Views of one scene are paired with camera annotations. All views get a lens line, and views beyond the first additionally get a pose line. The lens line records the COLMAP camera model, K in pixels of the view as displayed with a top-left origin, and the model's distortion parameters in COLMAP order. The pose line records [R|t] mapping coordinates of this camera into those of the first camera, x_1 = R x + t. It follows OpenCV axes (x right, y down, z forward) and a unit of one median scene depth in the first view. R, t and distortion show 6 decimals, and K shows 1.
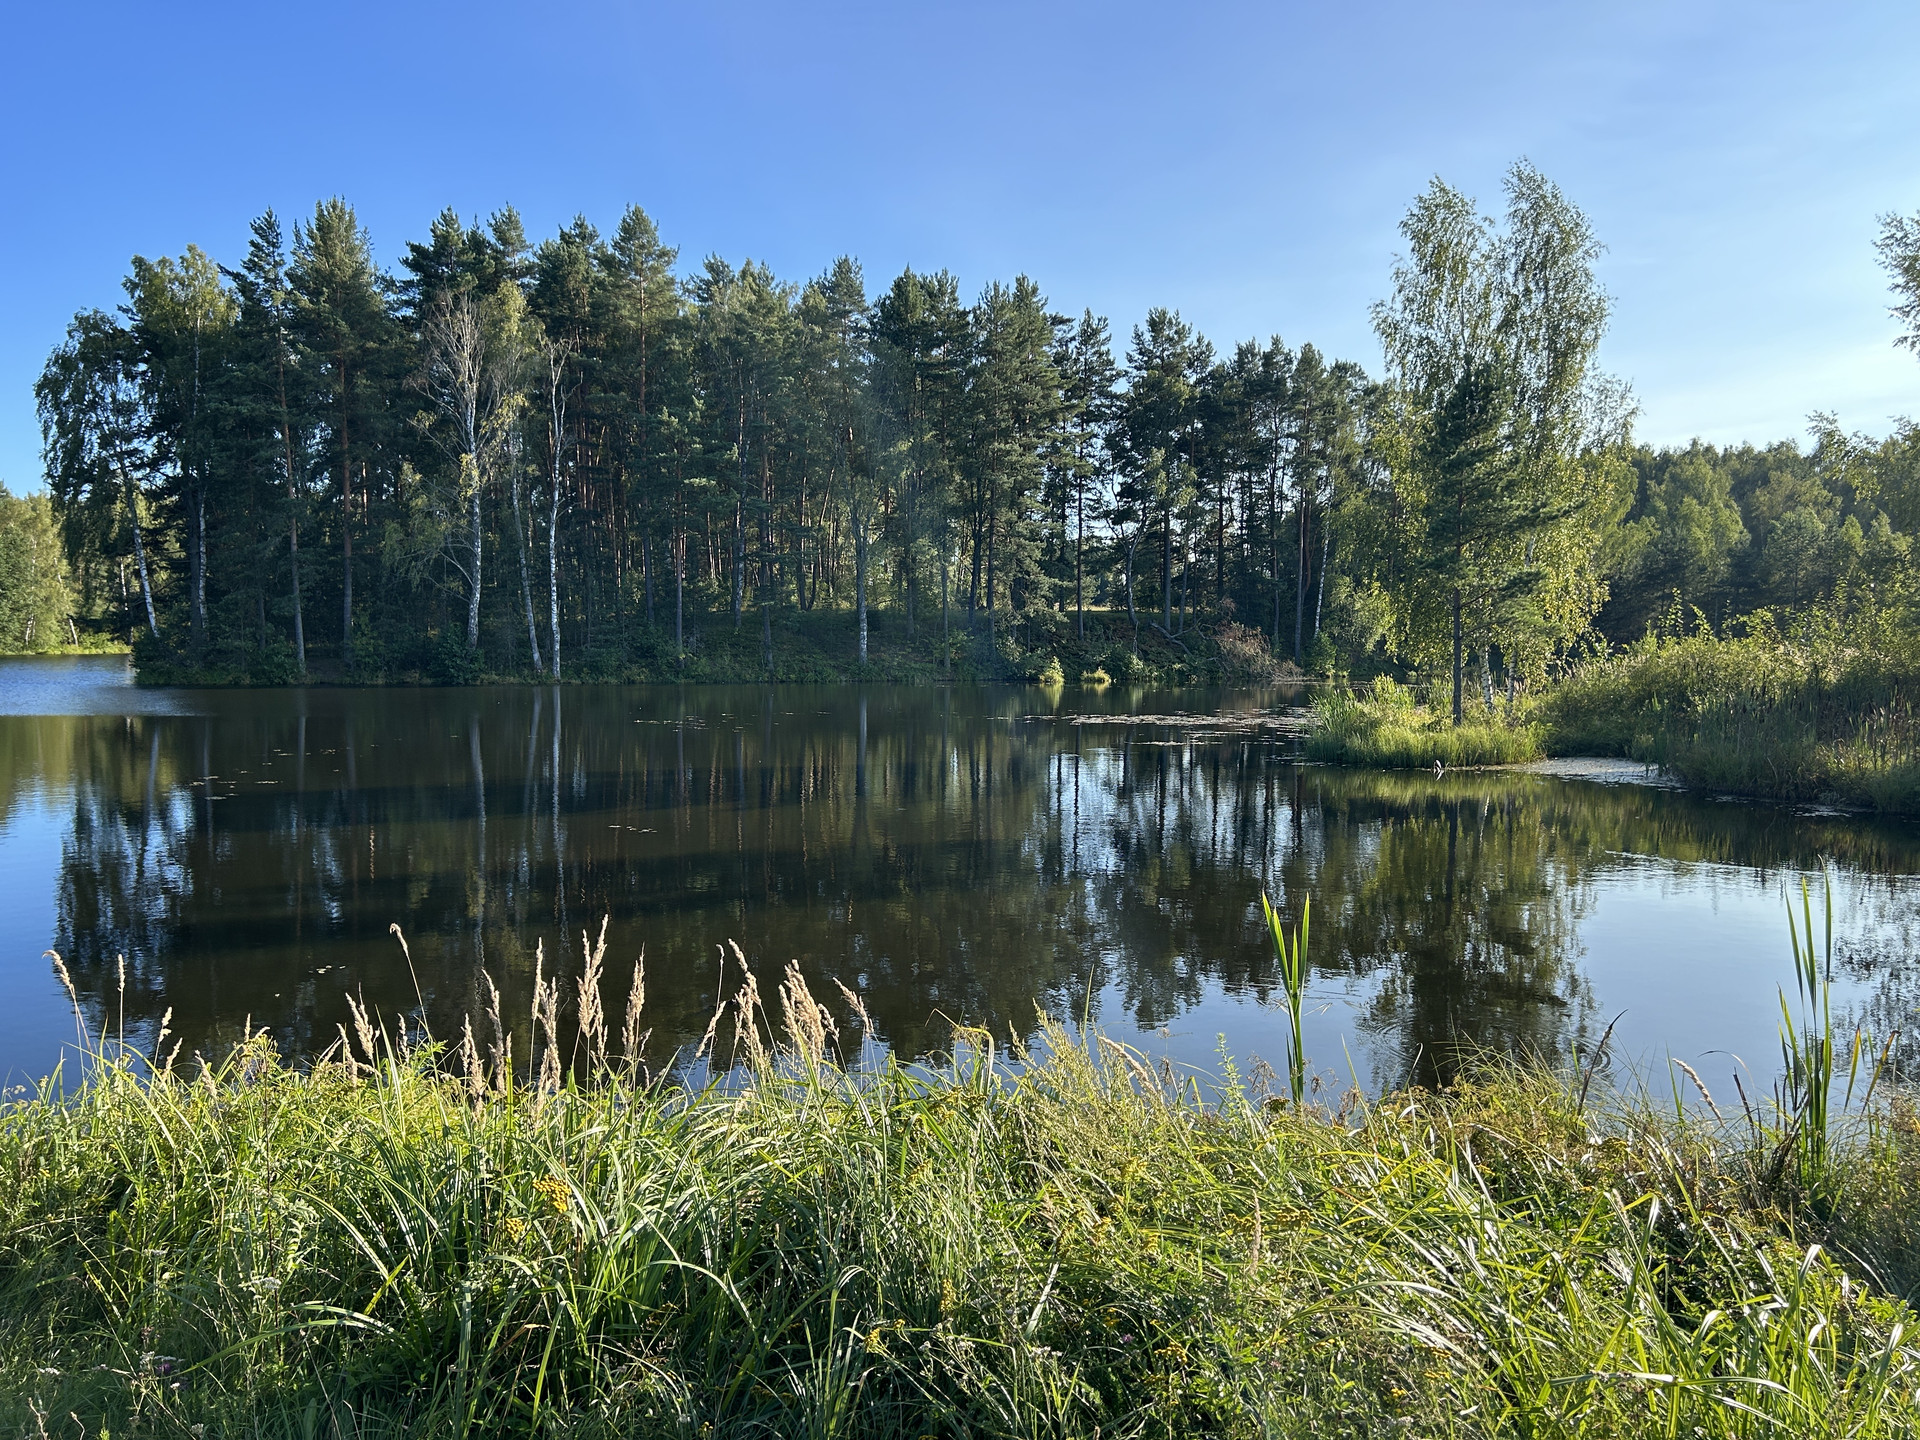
lens RADIAL K [[1429.9, 0, 962.5], [0, 1429.9, 733.7], [0, 0, 1]] dist [0.059488, -0.074567]
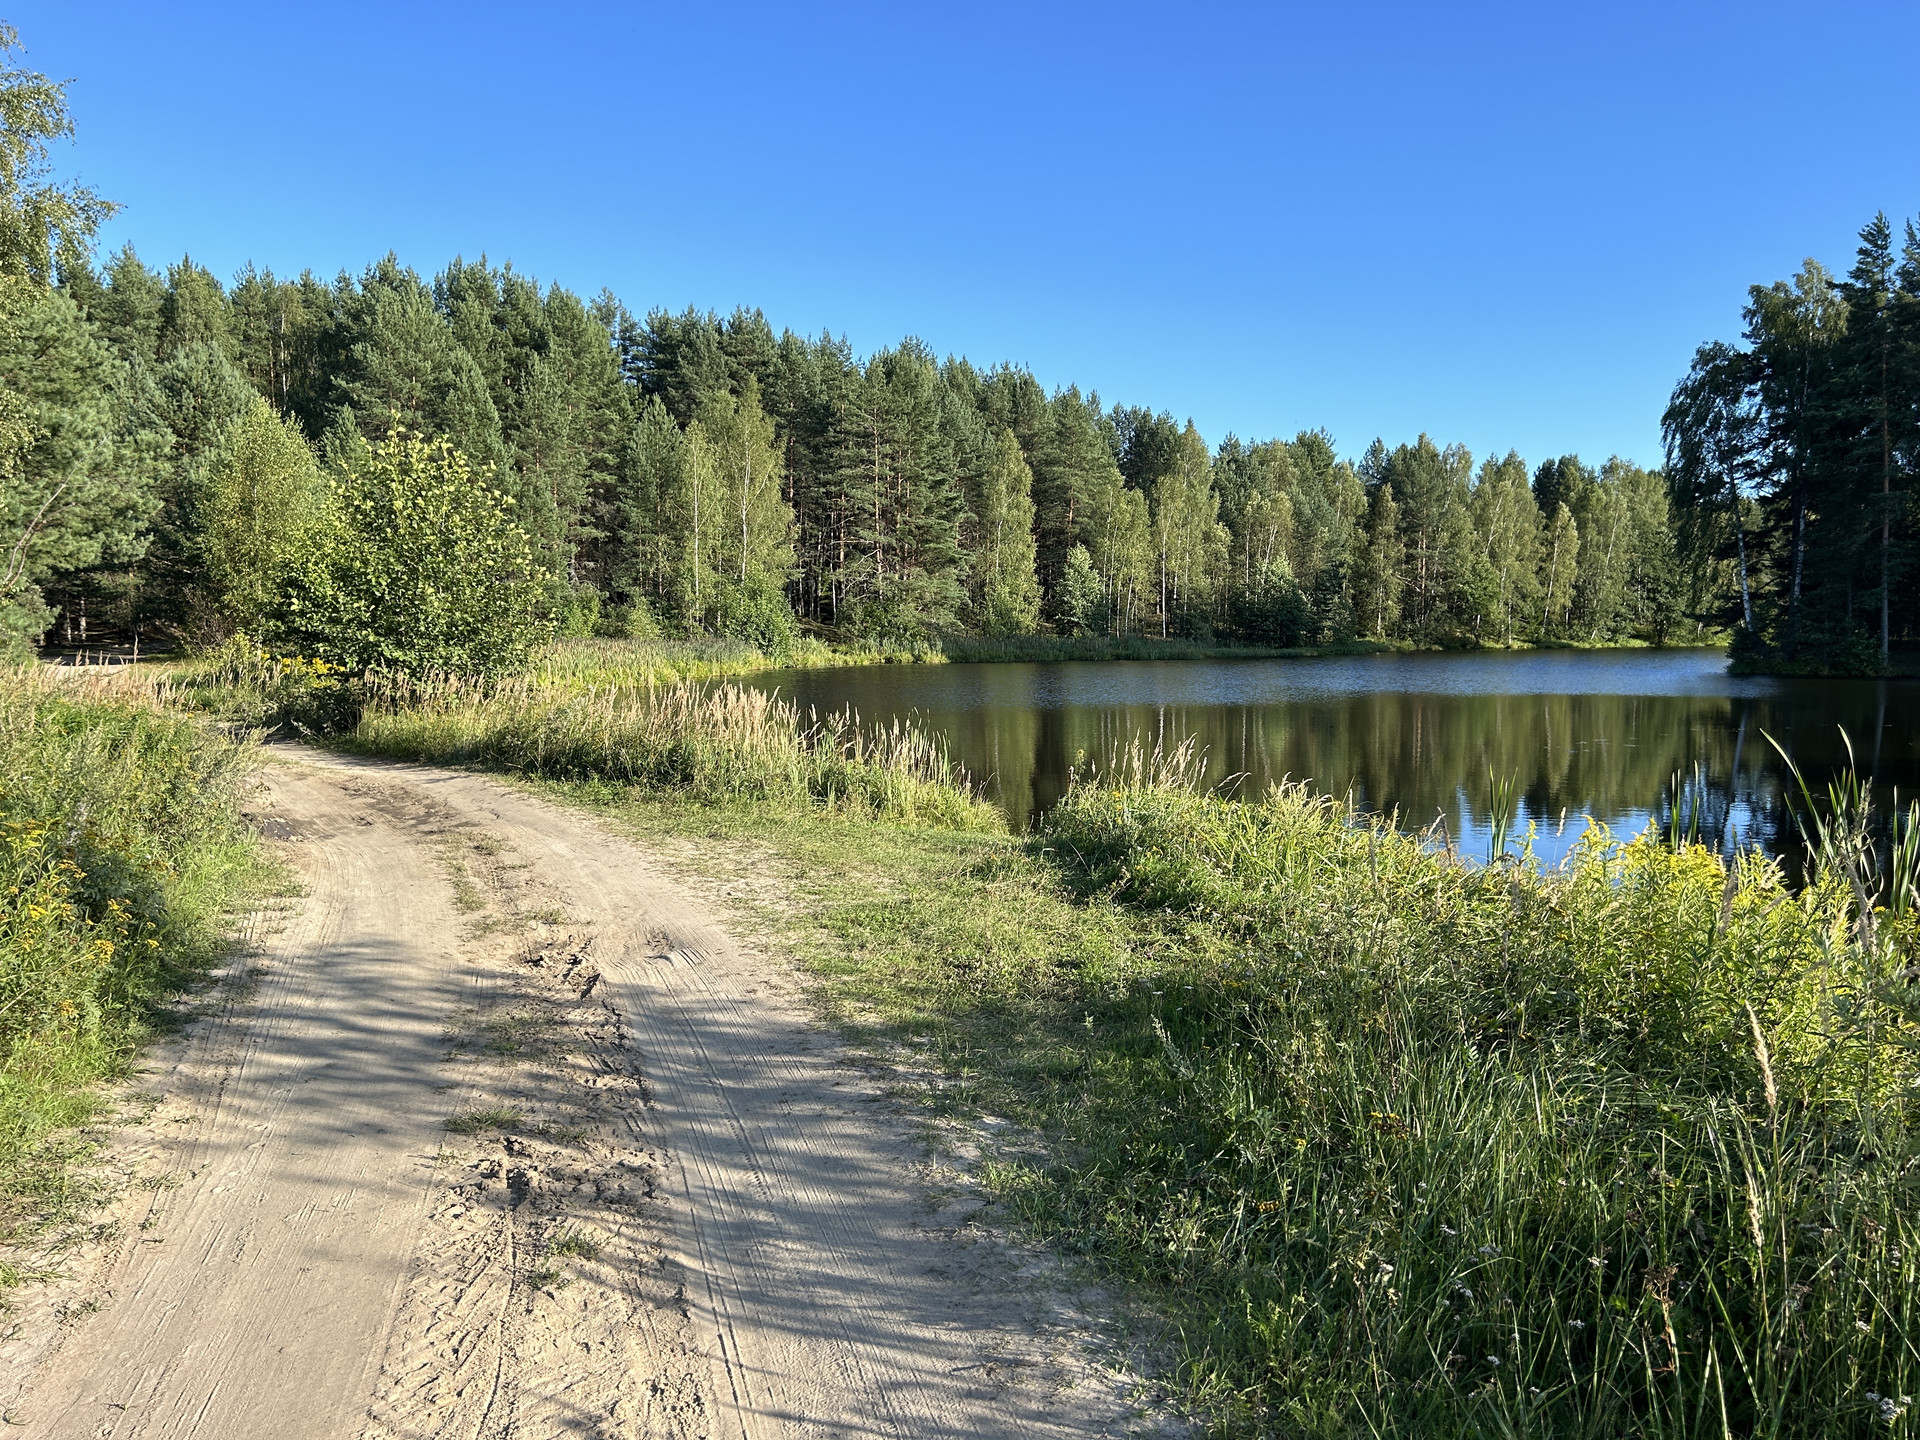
lens RADIAL K [[1429.9, 0, 978.1], [0, 1429.9, 734.4], [0, 0, 1]] dist [0.059488, -0.074567]
pose [[0.485930, 0.058194, -0.872058, 0.120389], [-0.052733, 0.997915, 0.037209, 0.001903], [0.872406, 0.027906, 0.487986, -0.047221]]
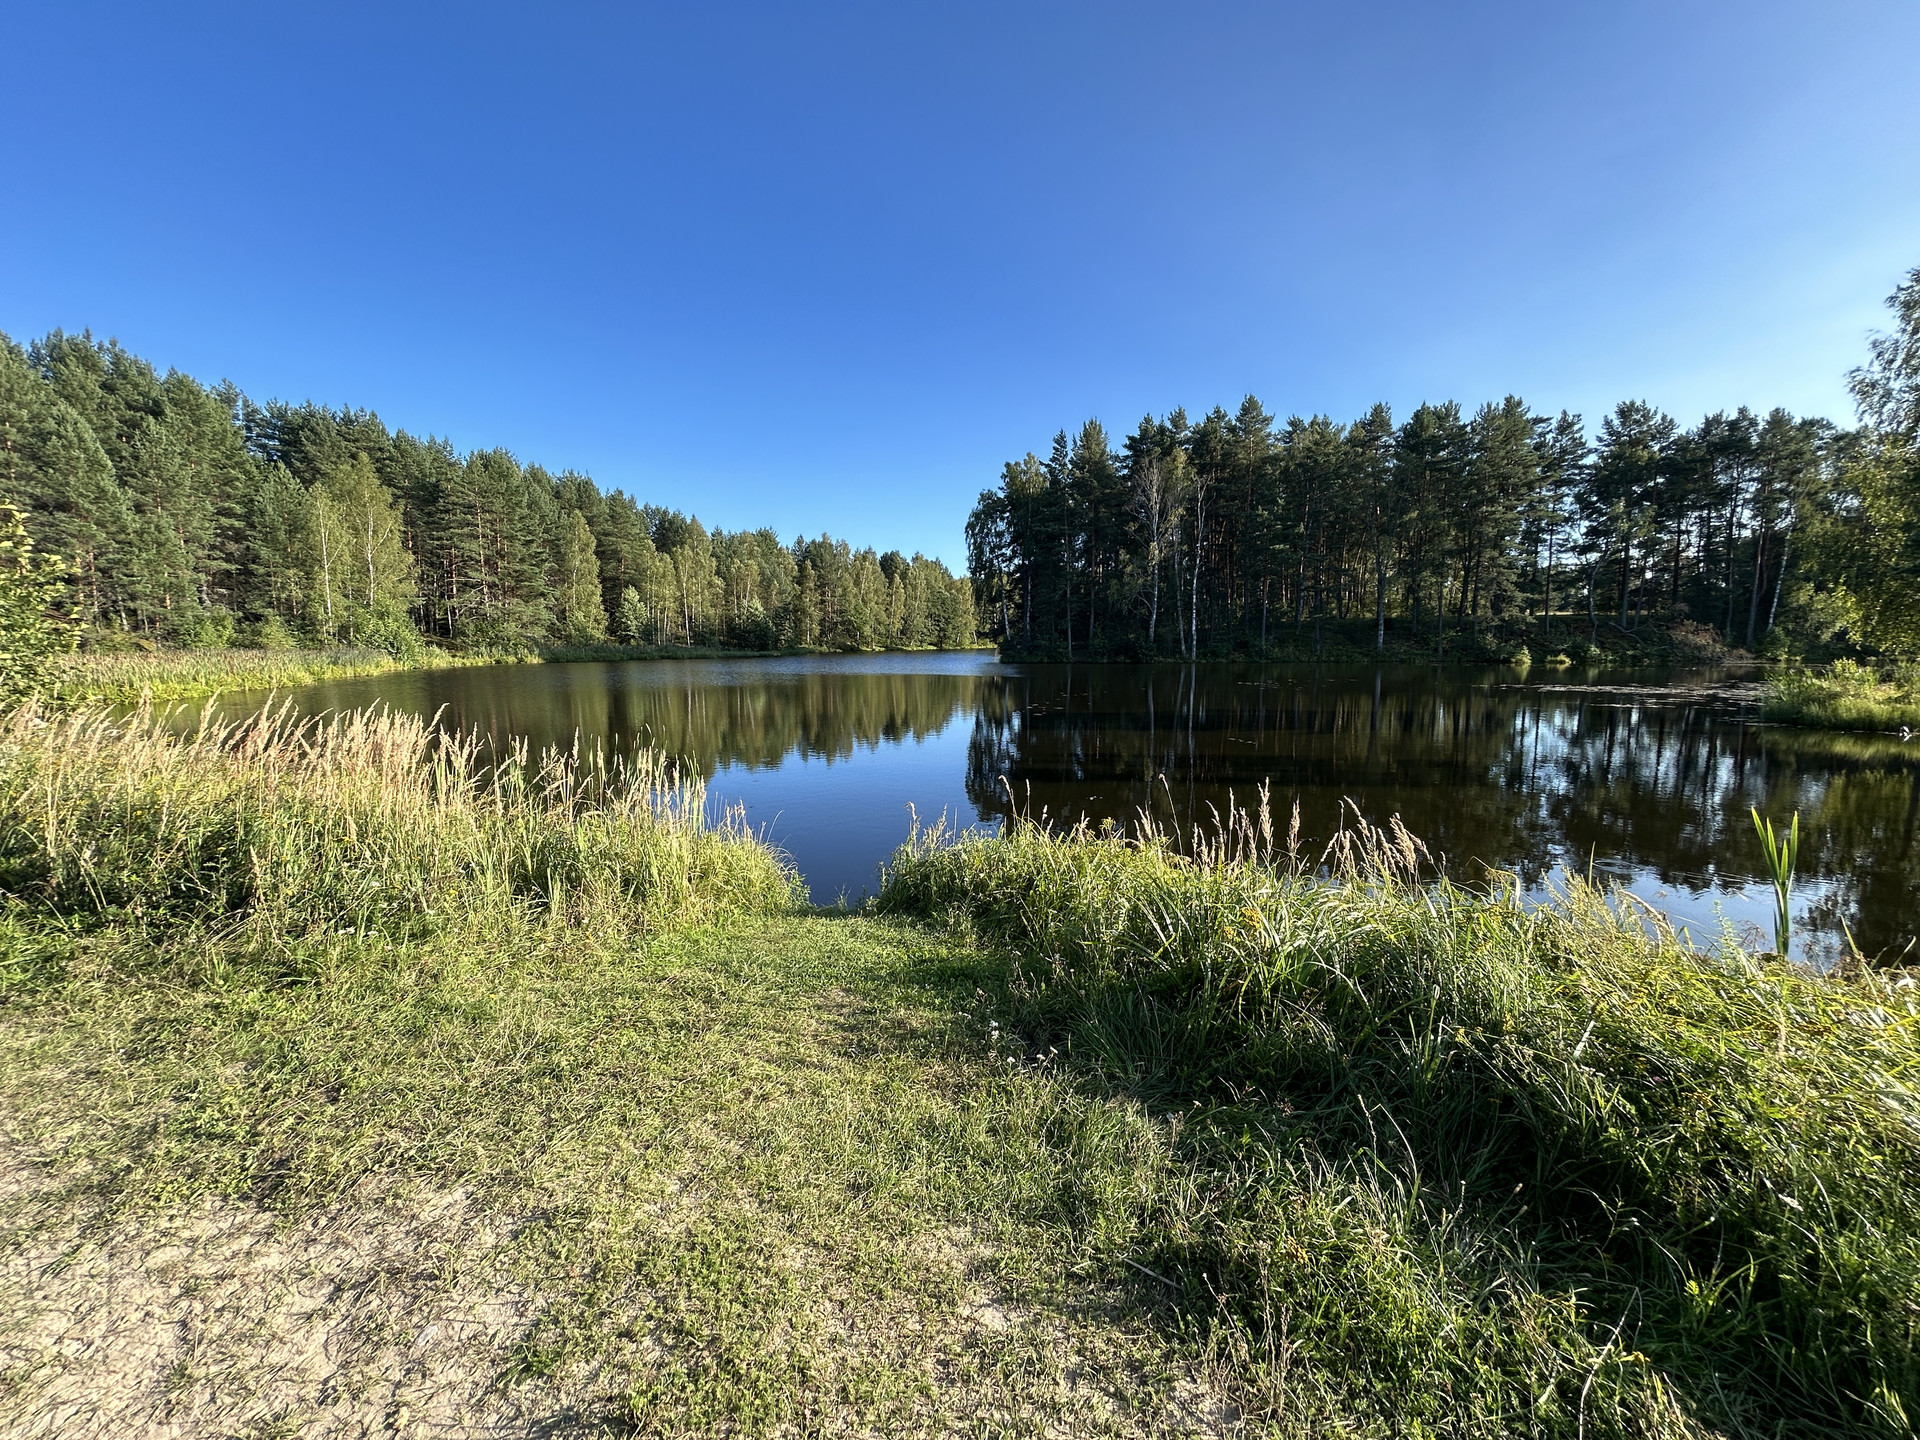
lens RADIAL K [[760.9, 0, 954.7], [0, 760.9, 720.6], [0, 0, 1]] dist [-0.005919, 0.001376]
pose [[0.838756, 0.047412, -0.542439, -0.002686], [-0.024847, 0.998497, 0.048854, 0.000614], [0.543940, -0.027499, 0.838673, -0.001821]]
